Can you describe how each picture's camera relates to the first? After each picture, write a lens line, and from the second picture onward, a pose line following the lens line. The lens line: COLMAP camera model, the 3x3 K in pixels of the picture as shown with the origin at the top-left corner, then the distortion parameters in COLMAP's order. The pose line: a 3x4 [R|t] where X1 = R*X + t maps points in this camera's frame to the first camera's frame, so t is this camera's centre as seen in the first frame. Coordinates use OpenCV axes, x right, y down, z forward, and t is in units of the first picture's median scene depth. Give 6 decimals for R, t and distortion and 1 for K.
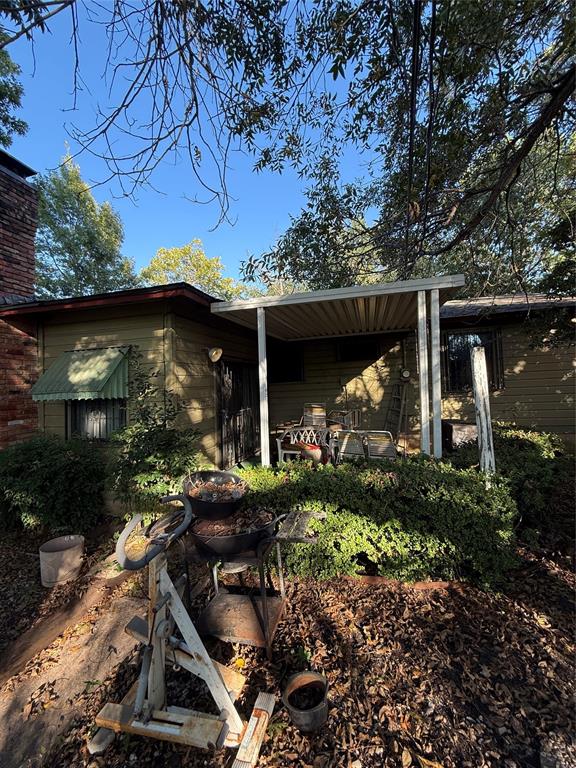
lens RADIAL K [[303.7, 0, 289.5], [0, 303.7, 378.2], [0, 0, 1]] dist [-0.000487, 0.000074]
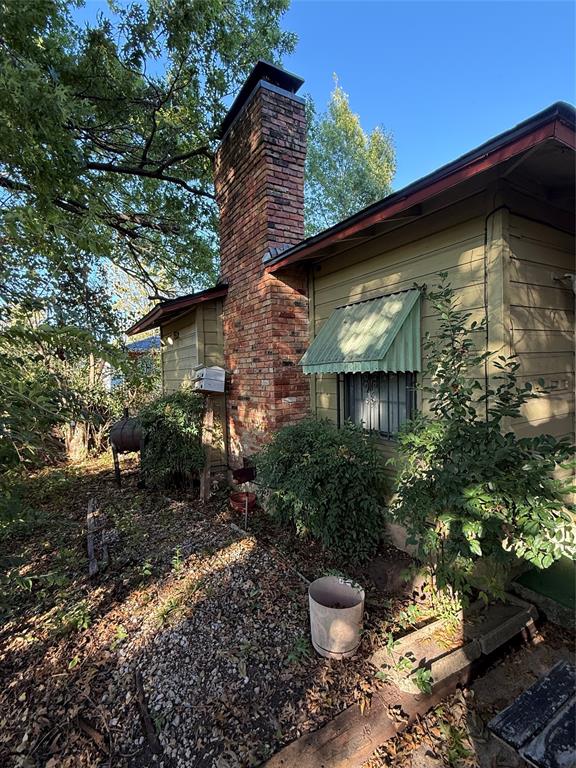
lens RADIAL K [[375.9, 0, 288.0], [0, 375.9, 384.0], [0, 0, 1]] dist [0.000253, -0.000069]
pose [[0.722511, 0.034982, -0.690474, -0.199654], [0.018219, 0.997409, 0.069596, 0.031732], [0.691119, -0.062864, 0.720002, 0.266513]]
